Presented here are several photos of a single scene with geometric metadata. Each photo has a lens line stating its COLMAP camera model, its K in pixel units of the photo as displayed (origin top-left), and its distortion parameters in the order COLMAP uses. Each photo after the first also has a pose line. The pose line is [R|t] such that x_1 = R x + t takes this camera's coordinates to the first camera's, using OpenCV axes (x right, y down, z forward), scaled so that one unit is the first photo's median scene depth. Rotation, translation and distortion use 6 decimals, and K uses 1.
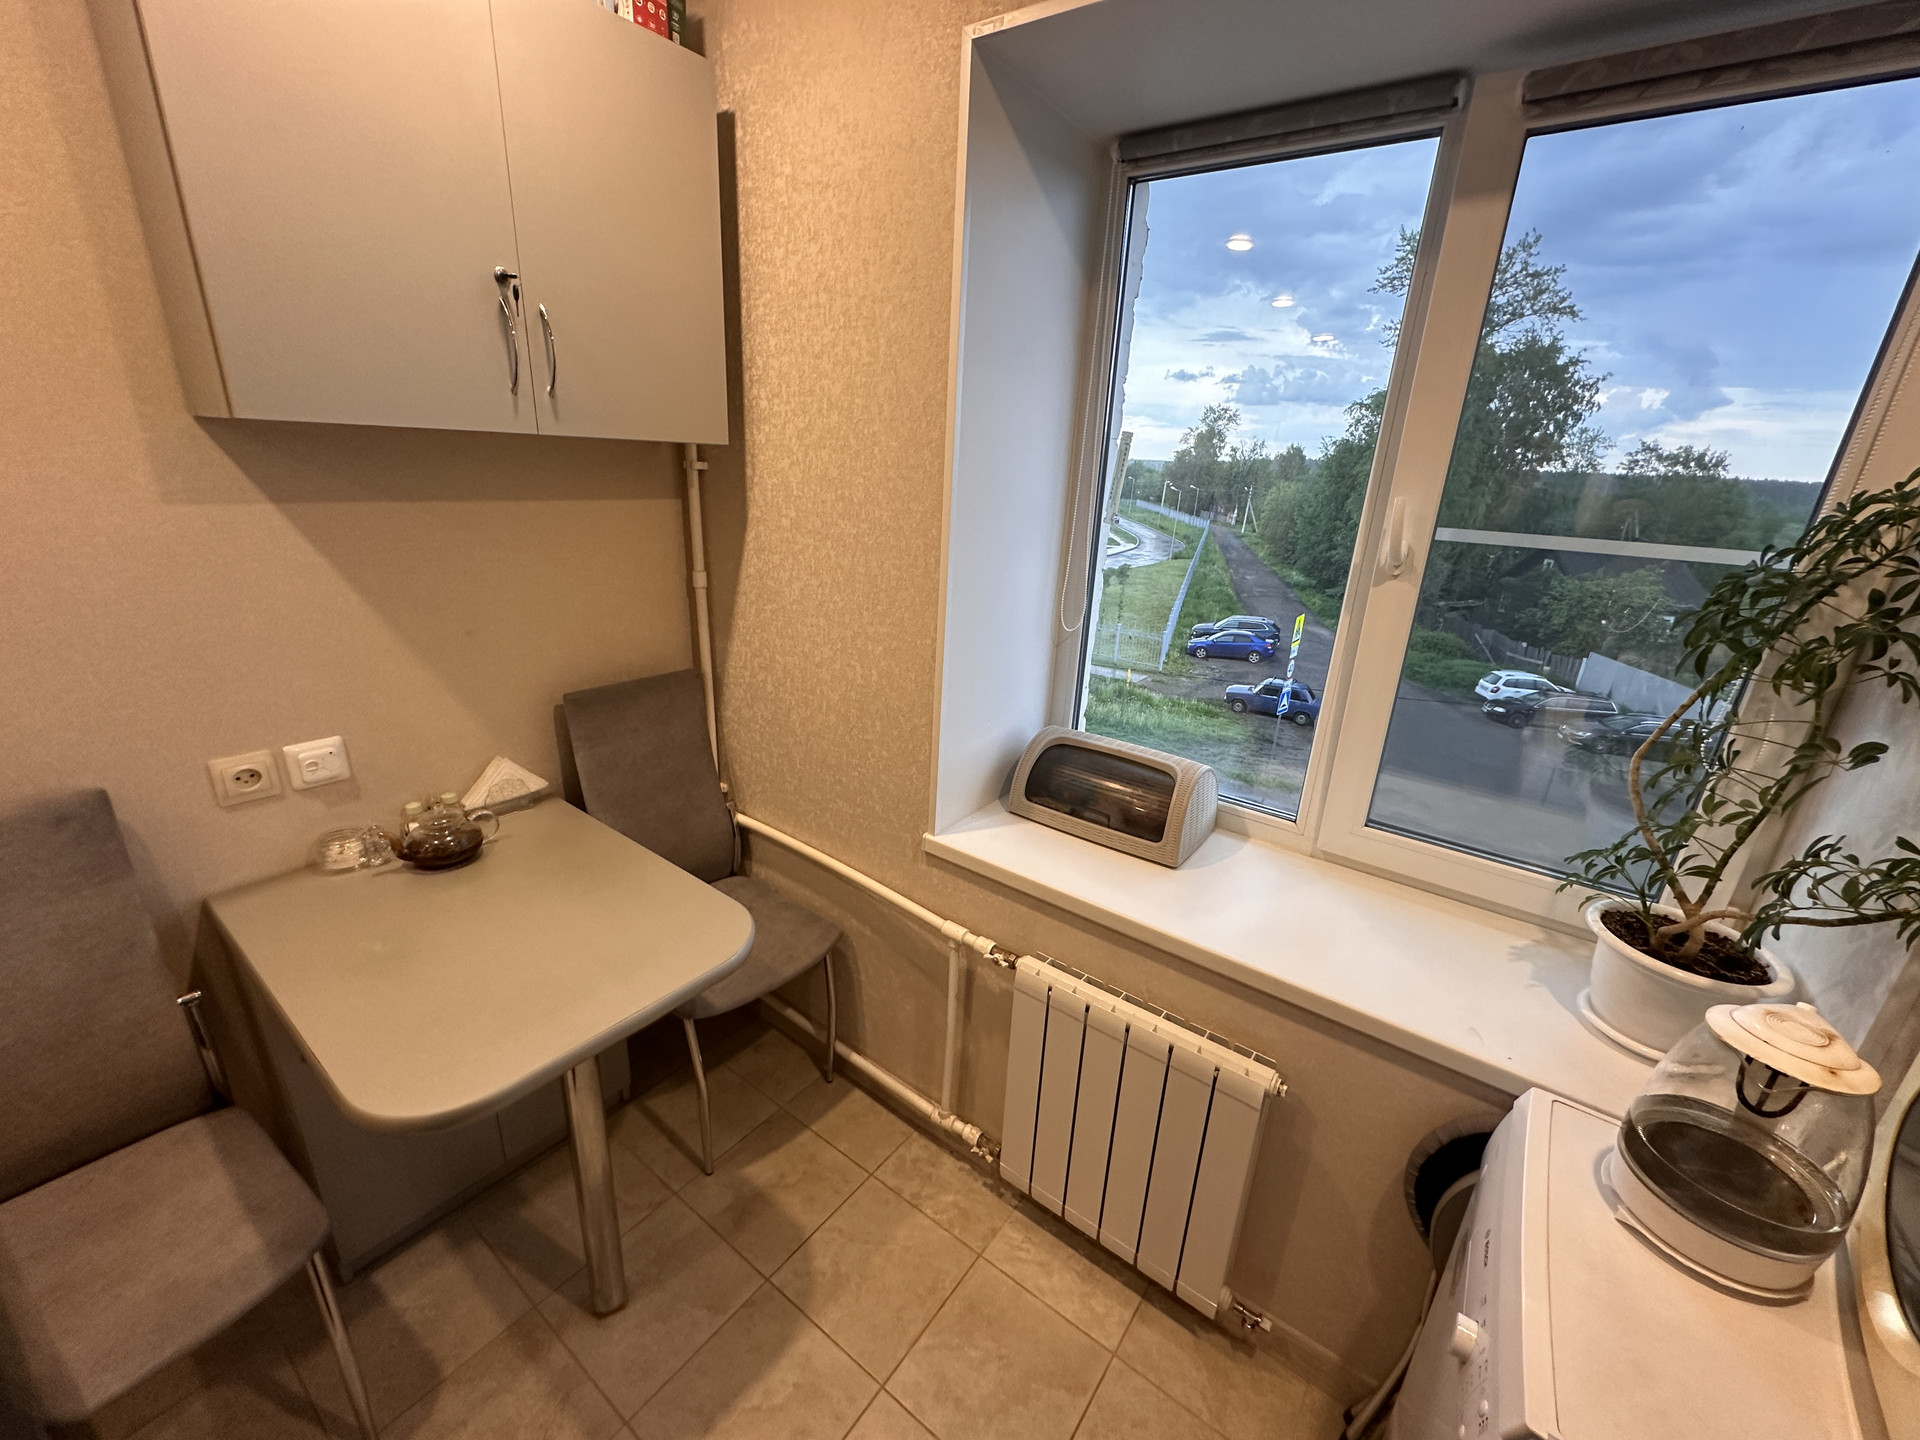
lens RADIAL K [[768.8, 0, 957.6], [0, 768.8, 720.7], [0, 0, 1]] dist [-0.002593, 0.000653]
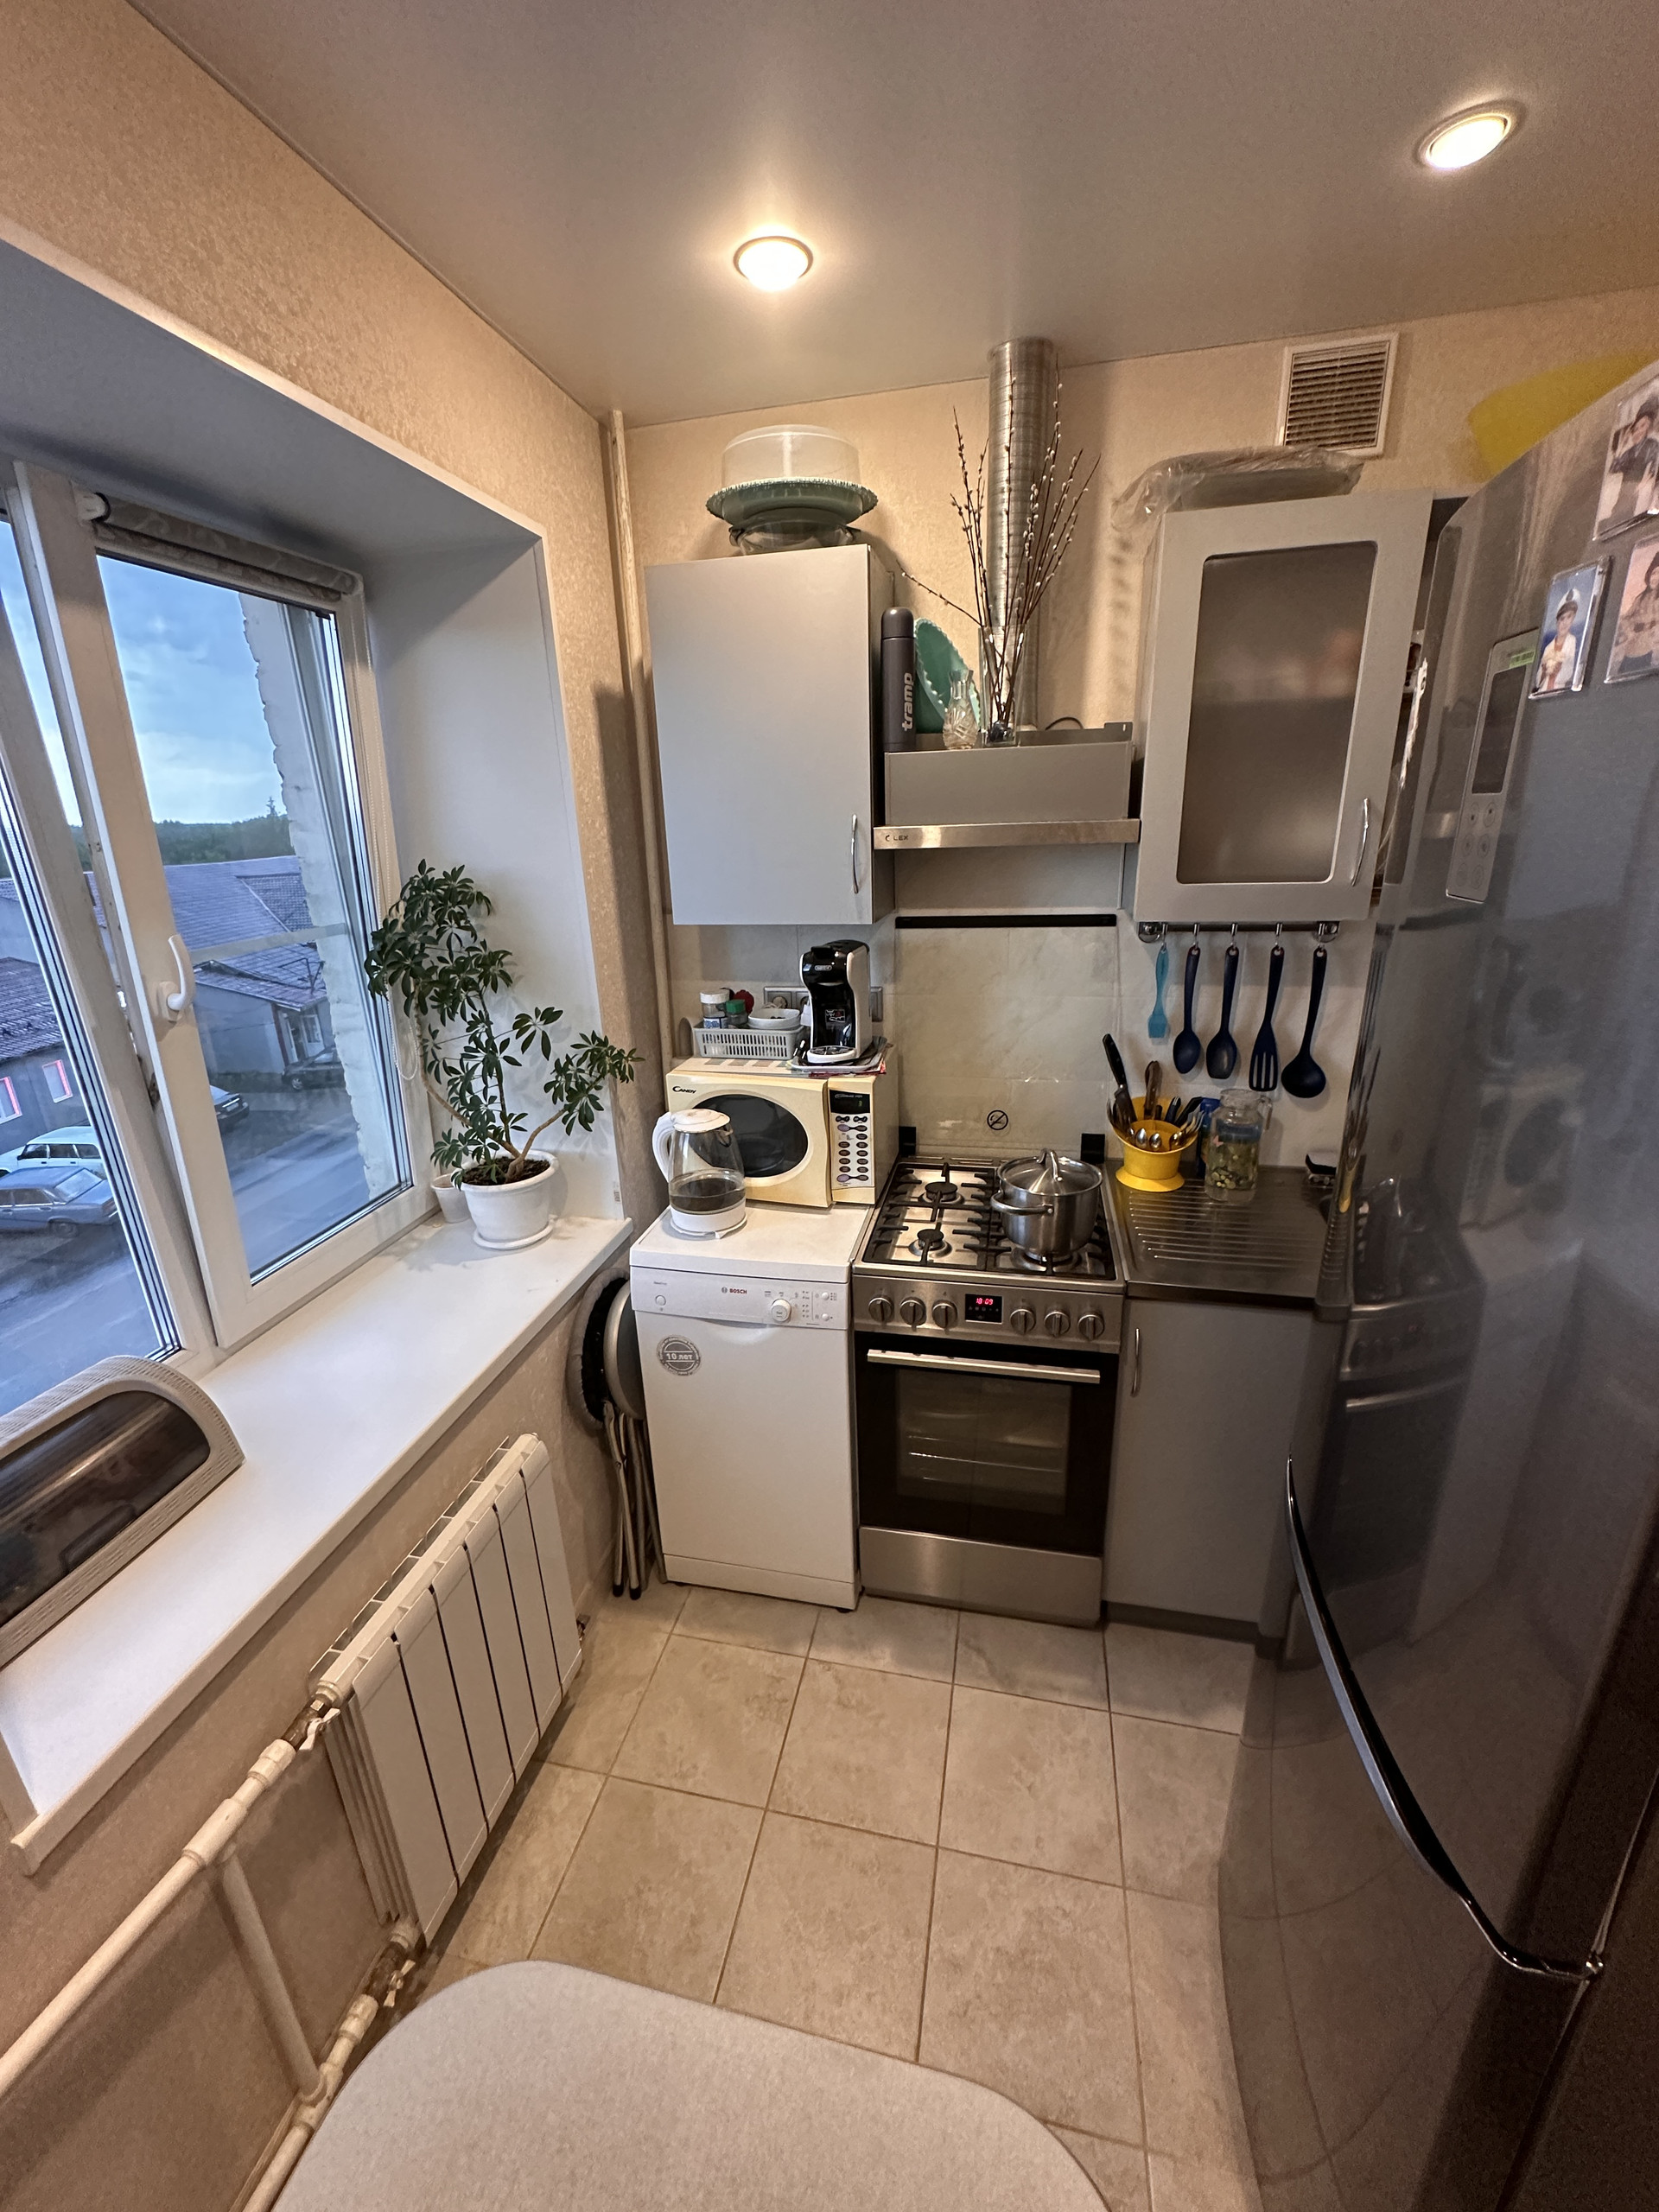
lens RADIAL K [[887.4, 0, 829.5], [0, 887.4, 1106.0], [0, 0, 1]] dist [-0.003018, 0.001040]
pose [[-0.408366, -0.321537, 0.854313, -0.616986], [0.309875, 0.831499, 0.461072, -0.336562], [-0.858612, 0.453016, -0.239919, 0.635678]]
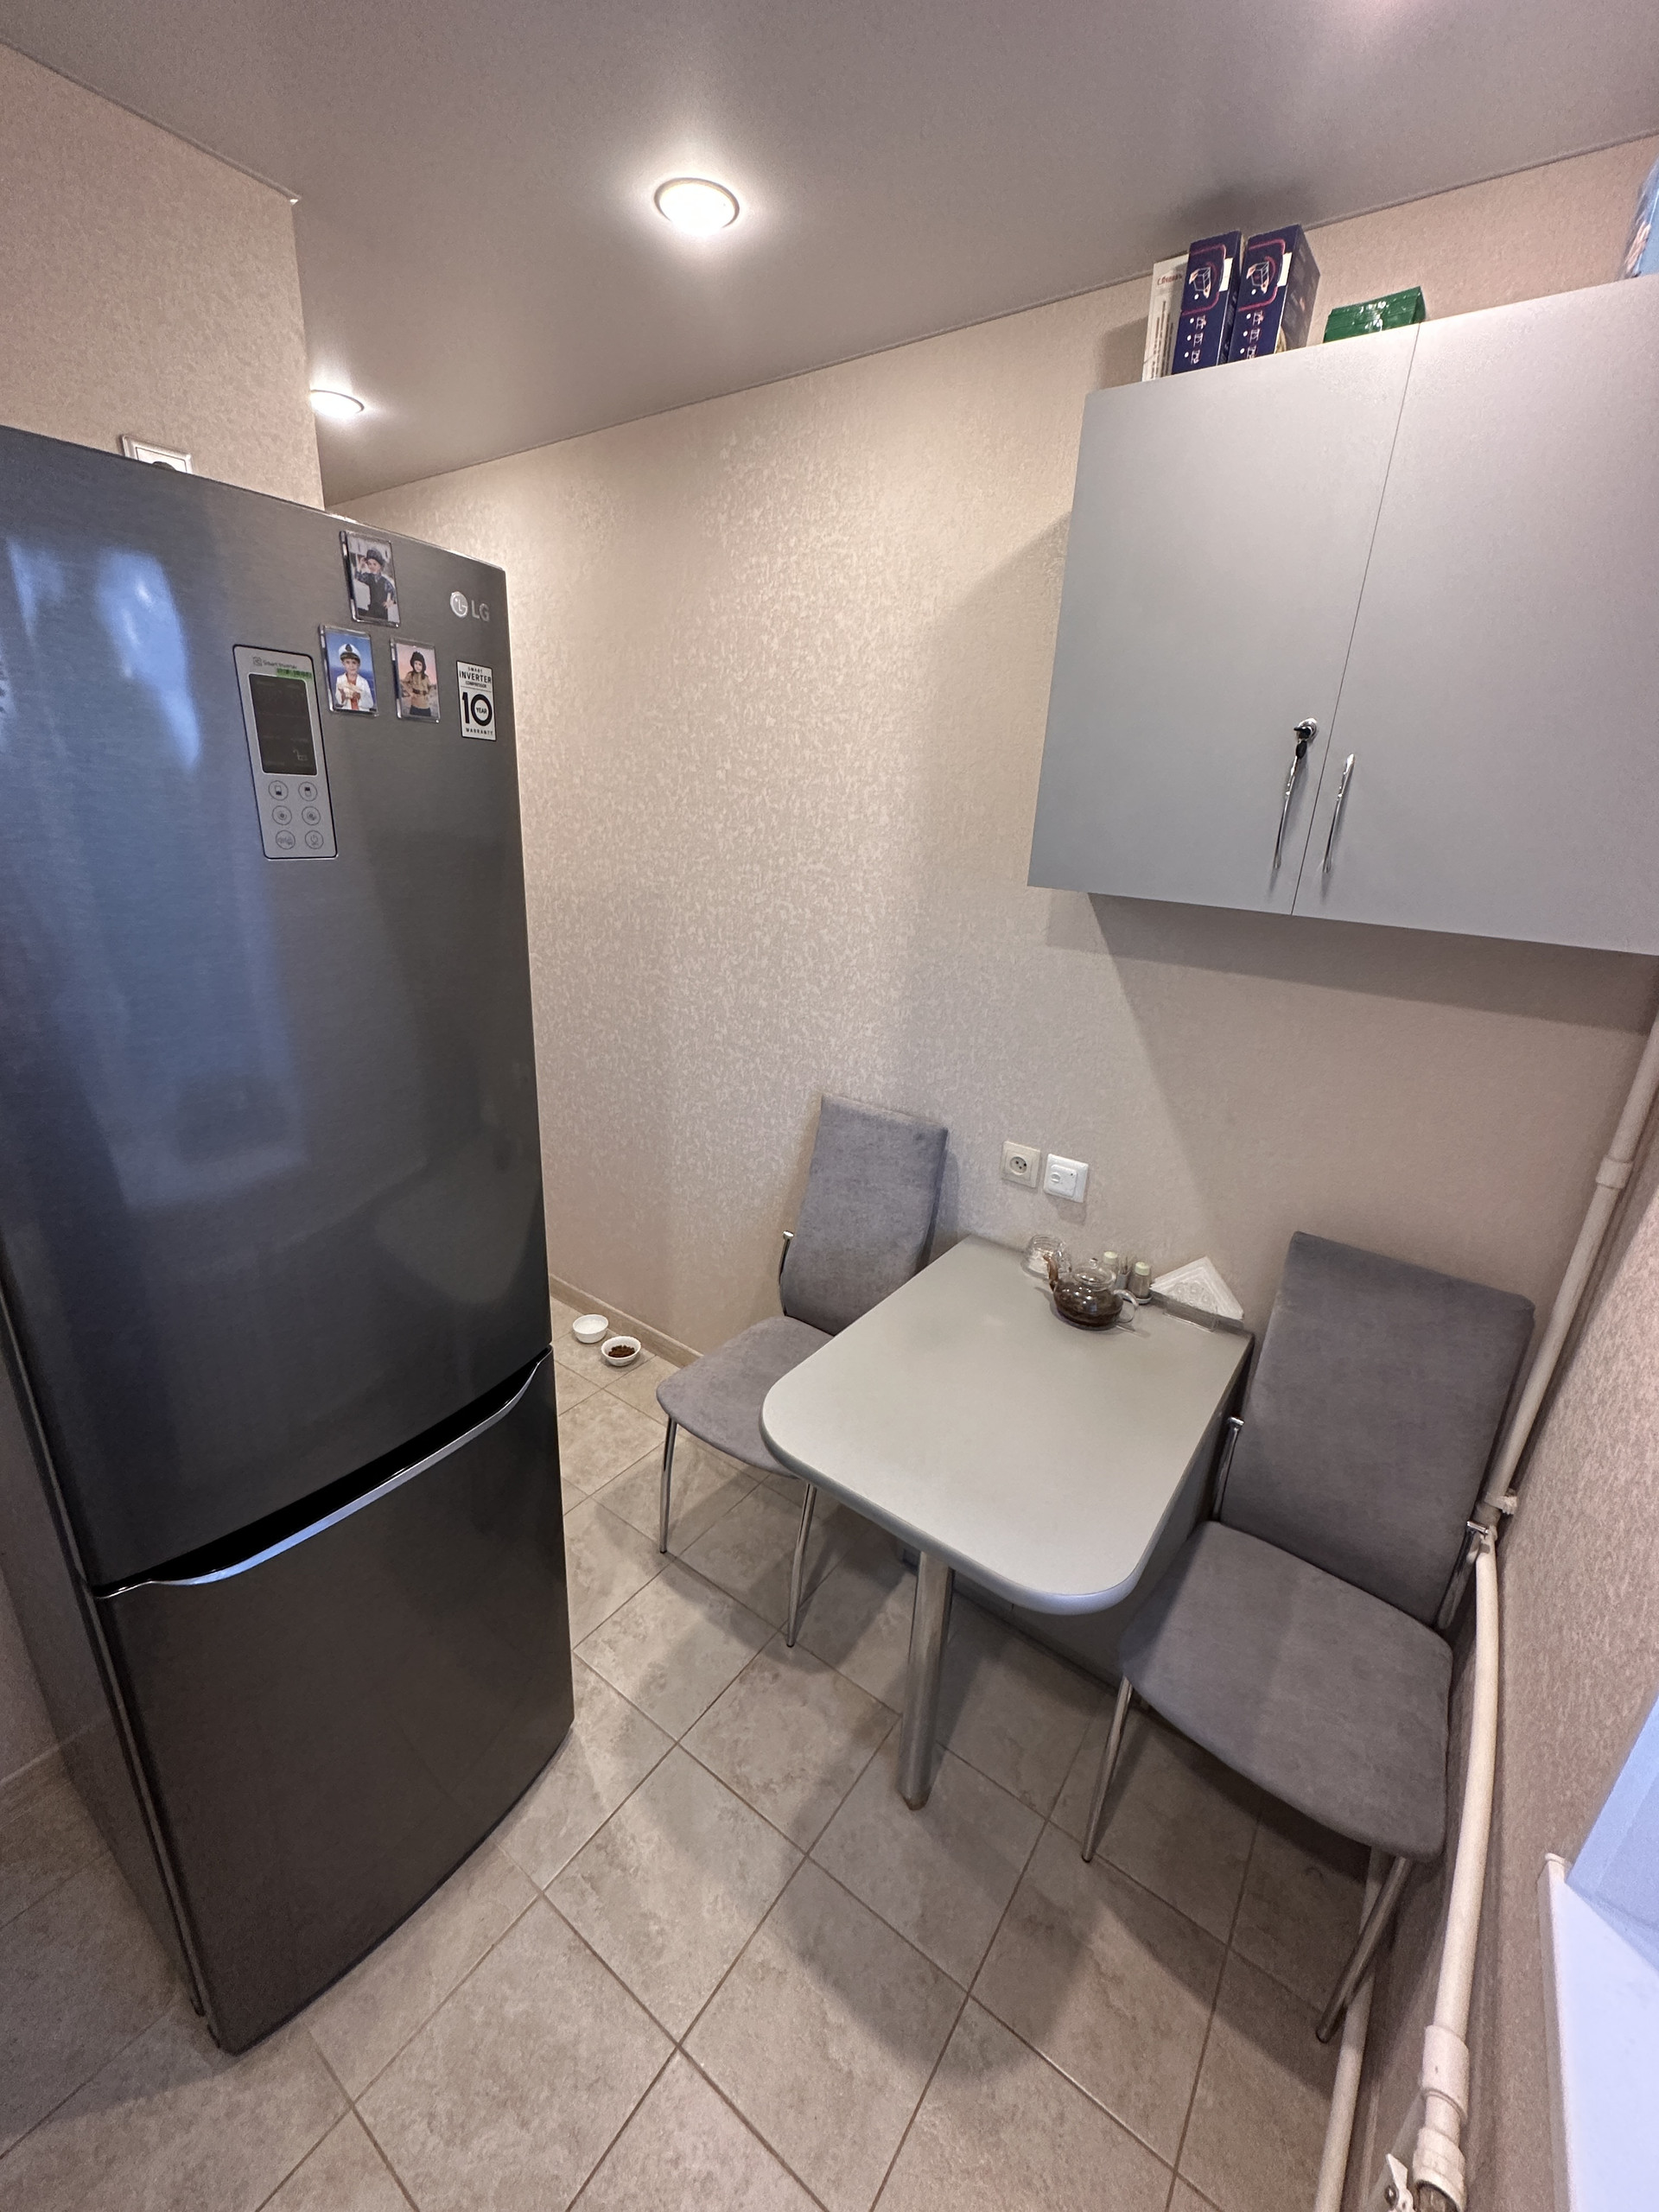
lens RADIAL K [[885.7, 0, 827.1], [0, 885.7, 1103.7], [0, 0, 1]] dist [-0.002593, 0.000653]
pose [[0.015895, 0.280384, -0.959756, 0.363188], [-0.377044, 0.890696, 0.253965, -0.236509], [0.926059, 0.357834, 0.119875, 0.485416]]
